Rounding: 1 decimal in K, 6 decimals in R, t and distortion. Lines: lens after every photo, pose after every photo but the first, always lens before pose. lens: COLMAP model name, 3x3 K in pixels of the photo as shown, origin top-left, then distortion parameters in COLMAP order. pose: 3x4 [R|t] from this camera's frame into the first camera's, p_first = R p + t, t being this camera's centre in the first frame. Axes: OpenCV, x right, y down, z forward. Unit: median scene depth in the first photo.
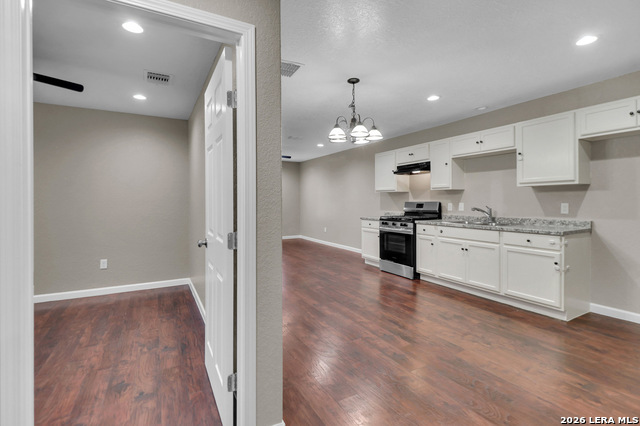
lens RADIAL K [[300.1, 0, 318.9], [0, 300.1, 210.7], [0, 0, 1]] dist [0.000141, -0.000258]
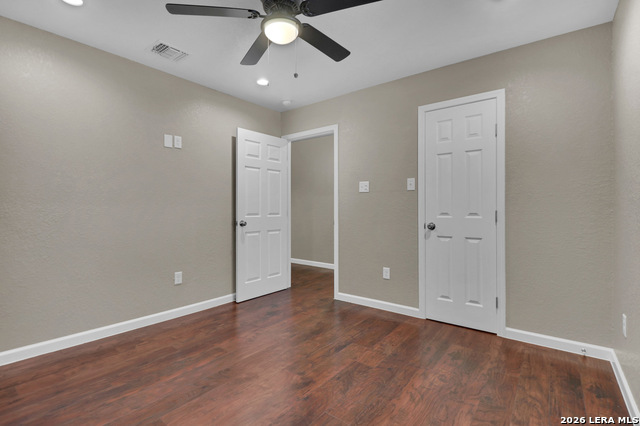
lens RADIAL K [[300.1, 0, 318.9], [0, 300.1, 210.7], [0, 0, 1]] dist [0.000141, -0.000258]
pose [[-0.408305, -0.000804, 0.912845, -1.711812], [0.028328, 0.999507, 0.013551, 0.035988], [-0.912406, 0.031392, -0.408080, 1.095814]]
